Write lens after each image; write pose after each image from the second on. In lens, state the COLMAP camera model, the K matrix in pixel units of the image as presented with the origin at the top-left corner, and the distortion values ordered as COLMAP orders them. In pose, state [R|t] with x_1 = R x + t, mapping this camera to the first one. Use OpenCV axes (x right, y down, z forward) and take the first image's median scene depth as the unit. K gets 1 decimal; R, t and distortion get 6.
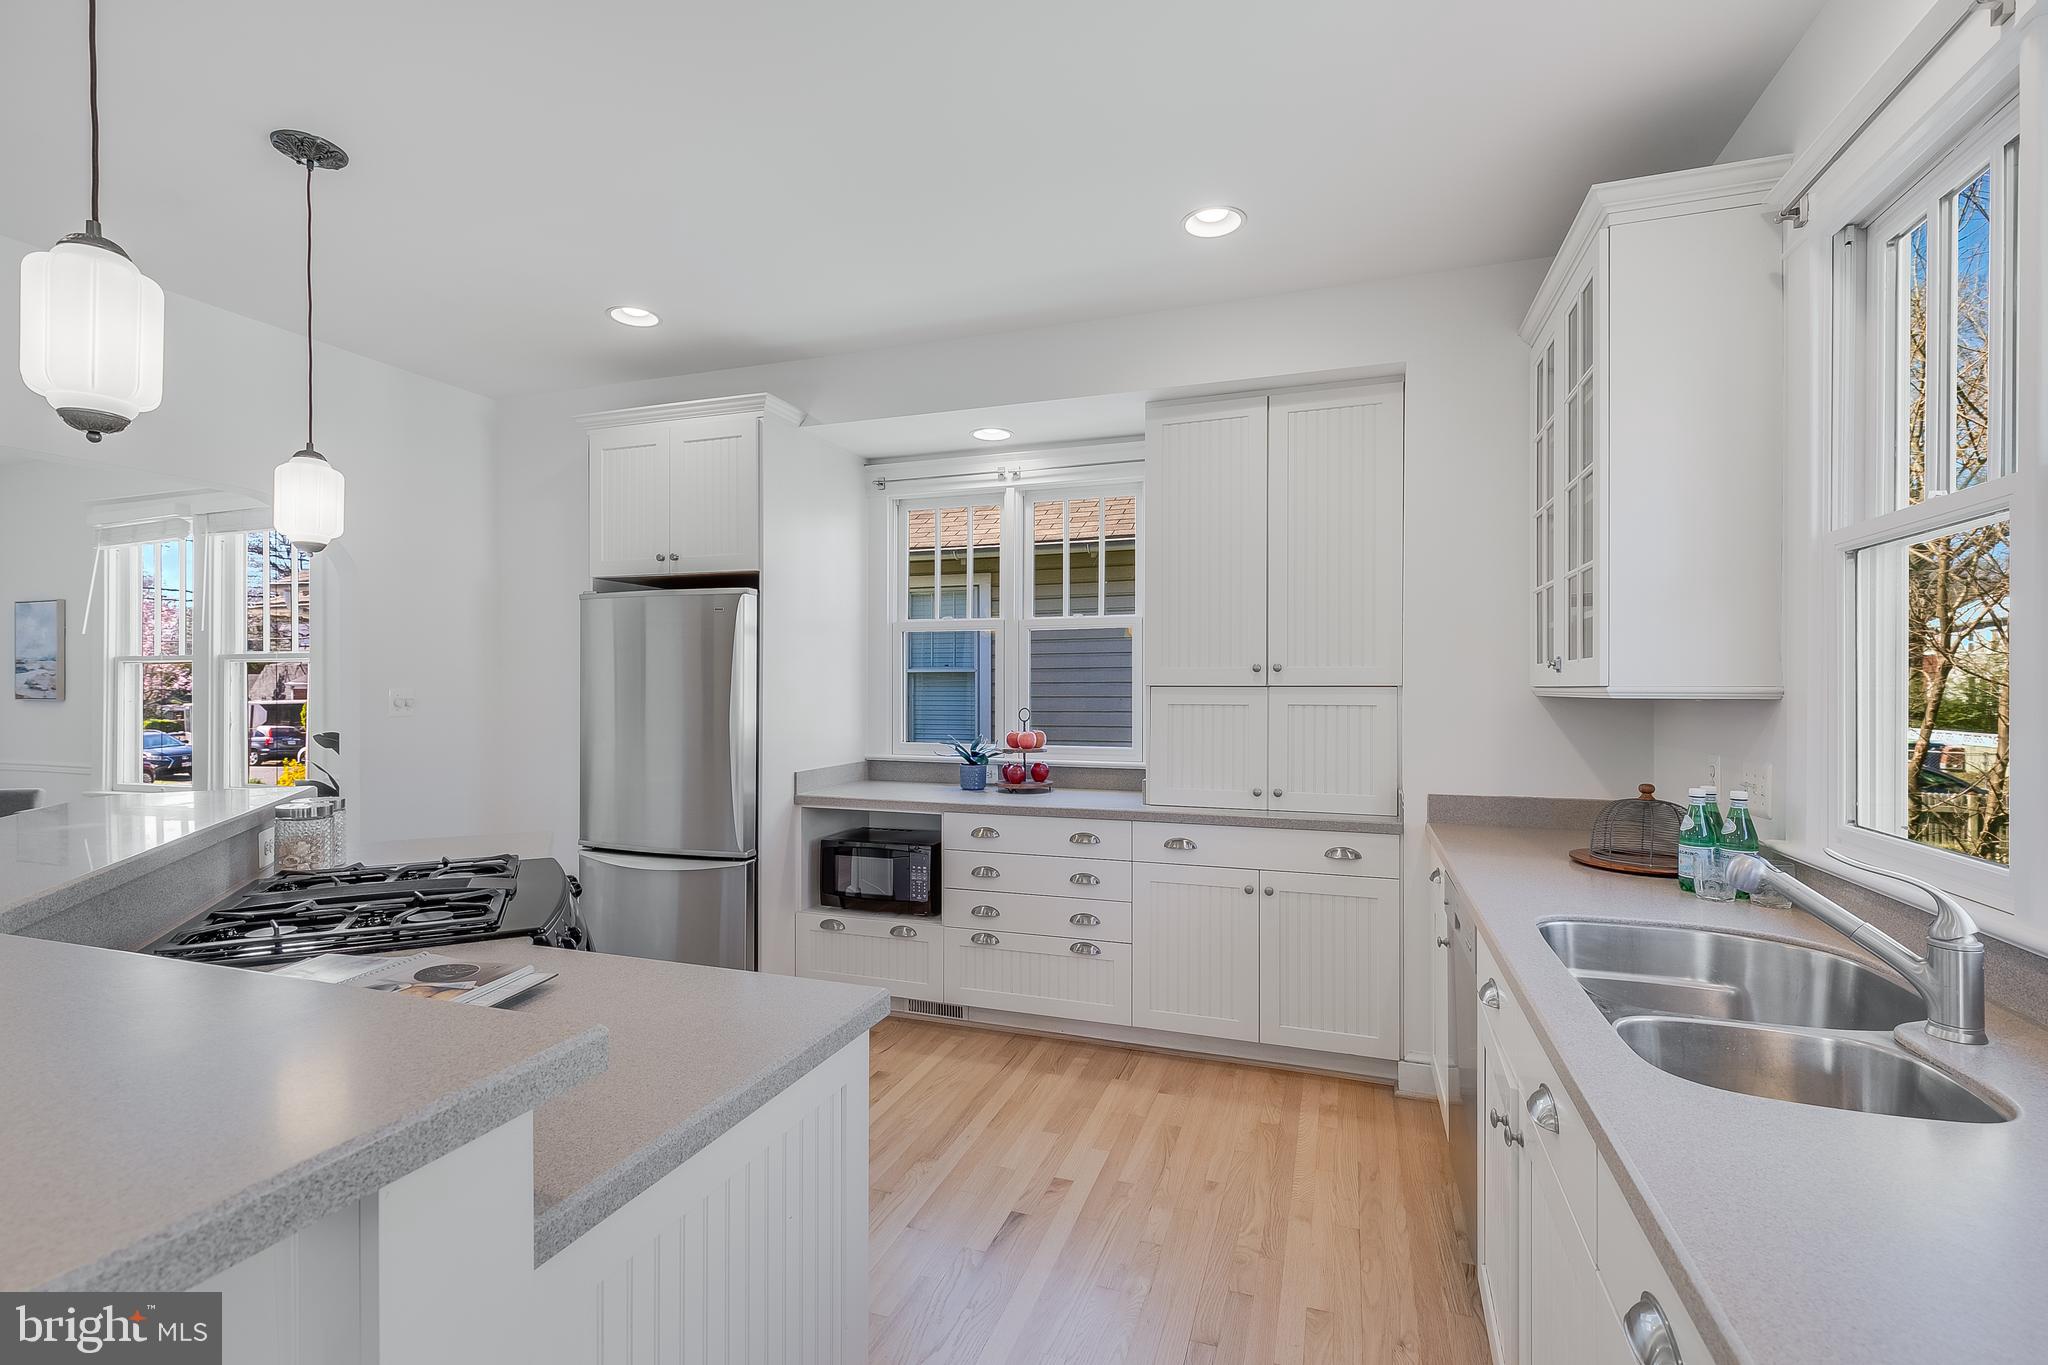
lens RADIAL K [[918.0, 0, 1016.1], [0, 918.0, 689.1], [0, 0, 1]] dist [0.006975, -0.001313]
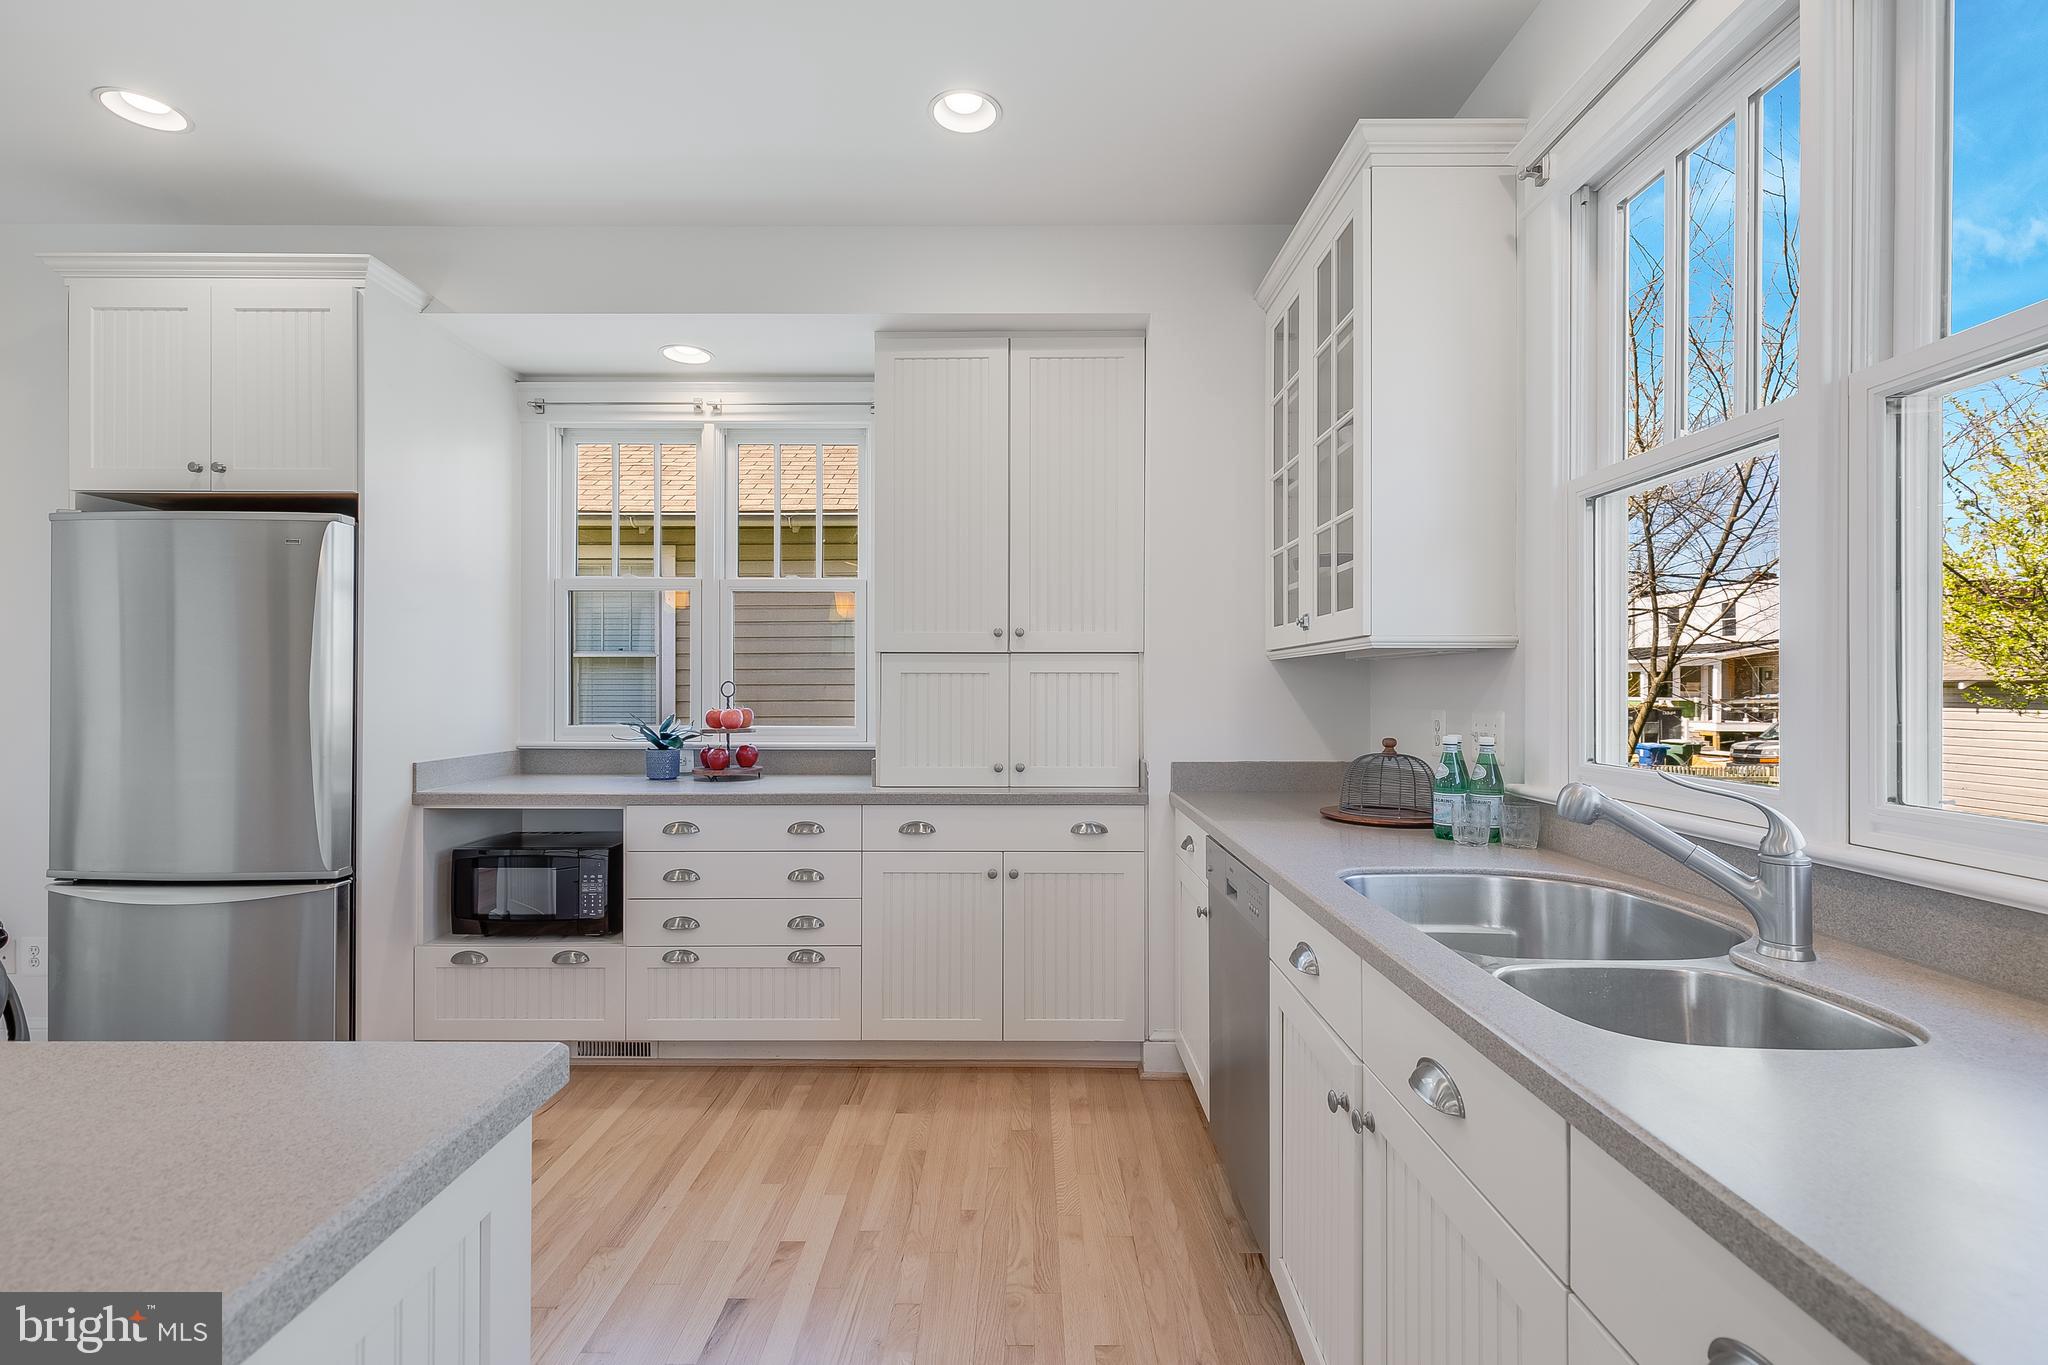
lens RADIAL K [[918.0, 0, 1016.1], [0, 918.0, 689.1], [0, 0, 1]] dist [0.006975, -0.001313]
pose [[0.943876, 0.000399, 0.330301, -0.024305], [0.000444, 0.999997, -0.002477, 0.036598], [-0.330301, 0.002485, 0.943872, 0.130372]]
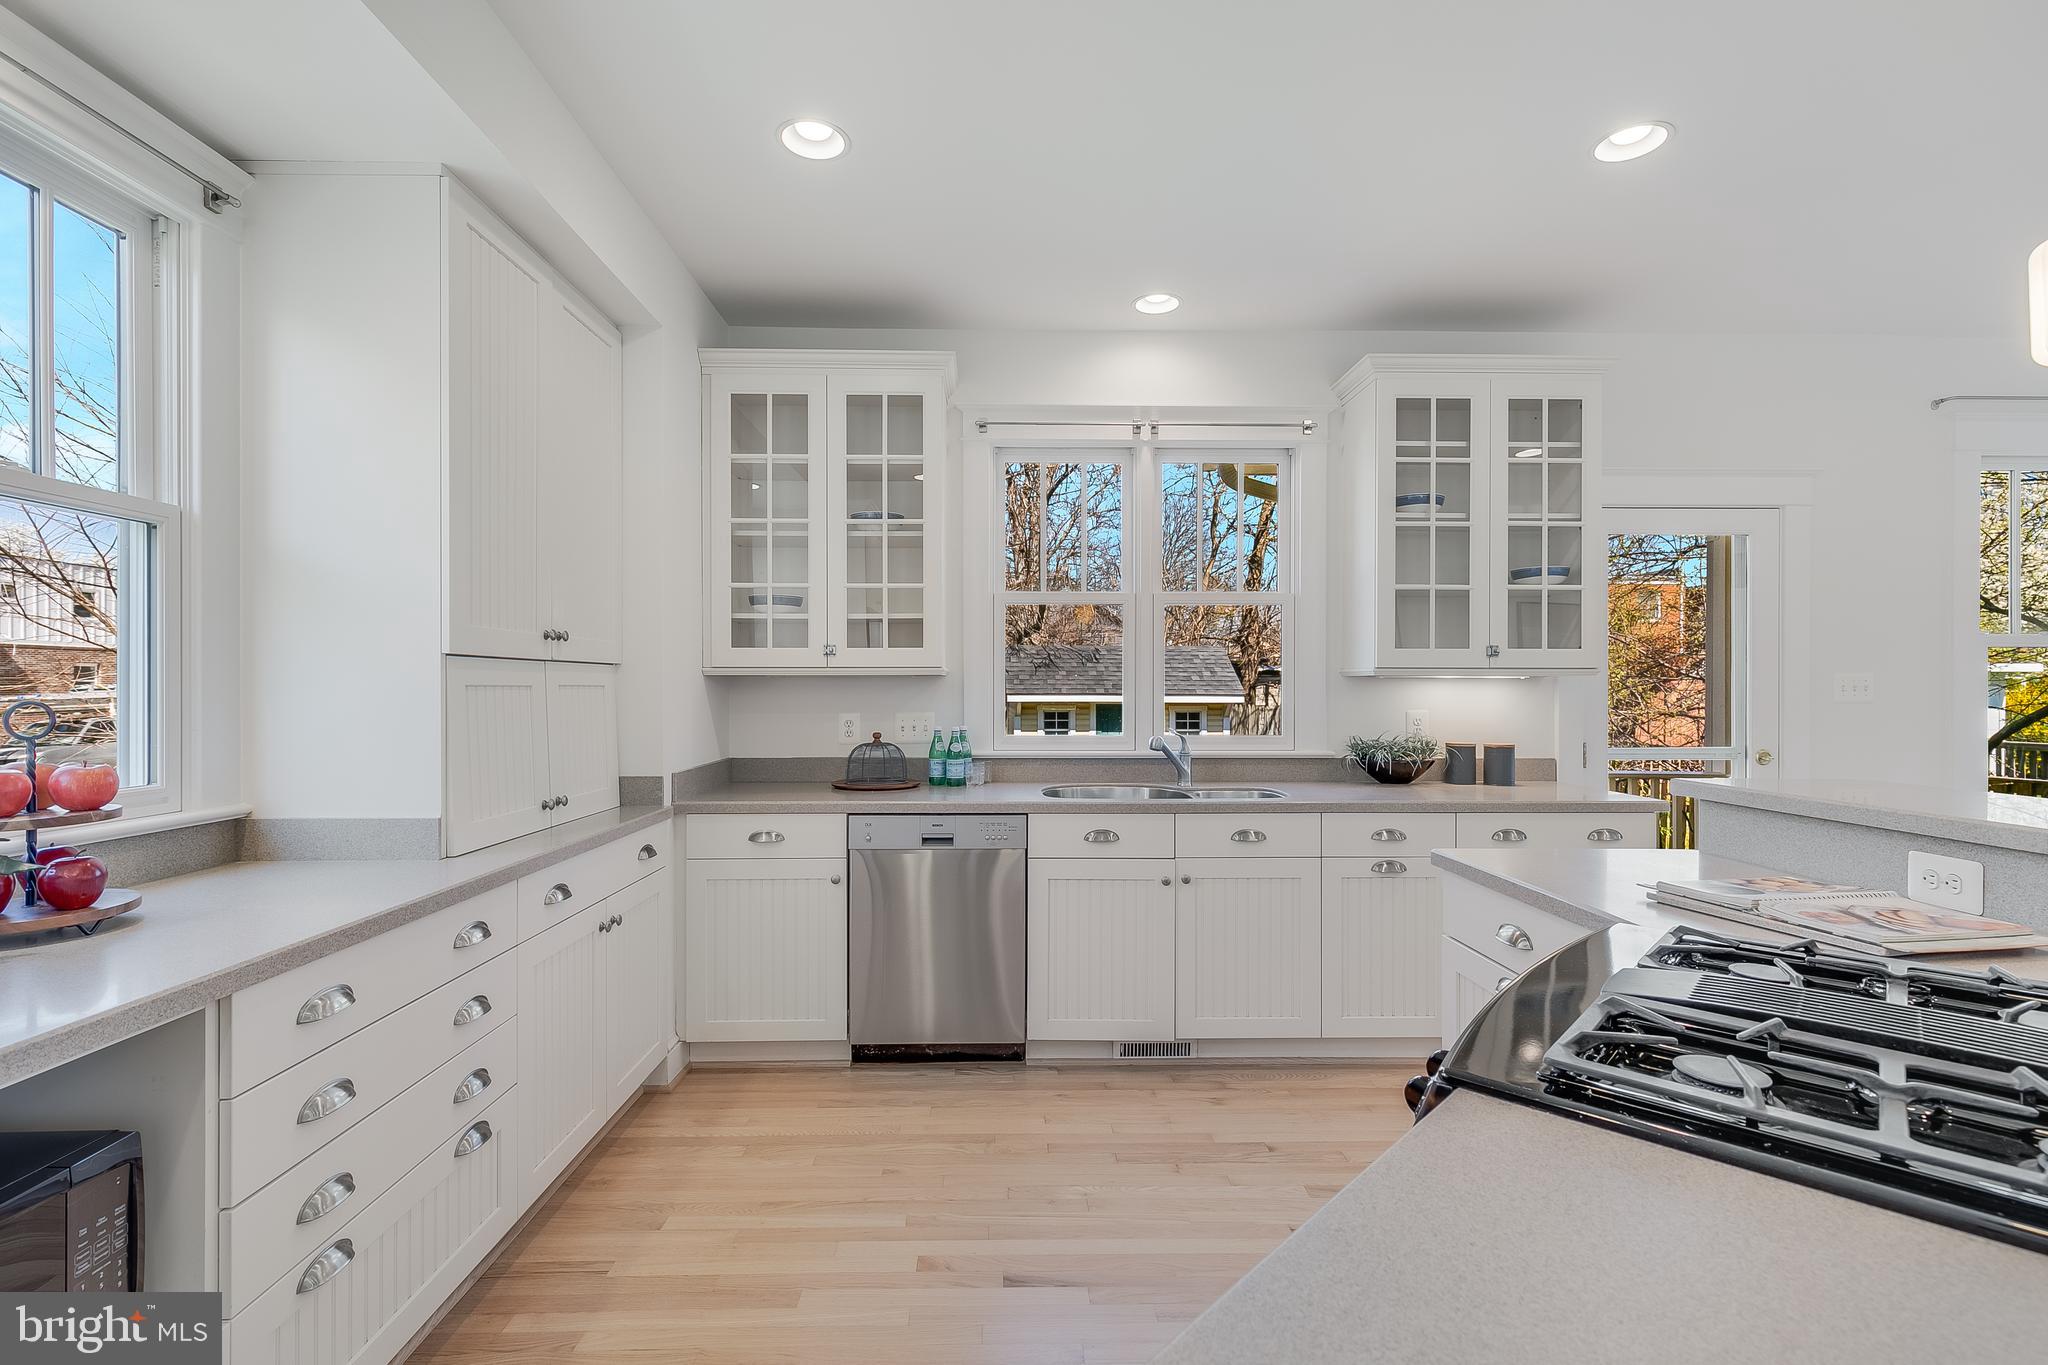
lens RADIAL K [[918.0, 0, 1016.1], [0, 918.0, 689.1], [0, 0, 1]] dist [0.006975, -0.001313]
pose [[-0.357329, -0.003928, 0.933970, -0.566899], [0.002463, 0.999984, 0.005148, 0.017359], [-0.933975, 0.004140, -0.357314, 0.932013]]
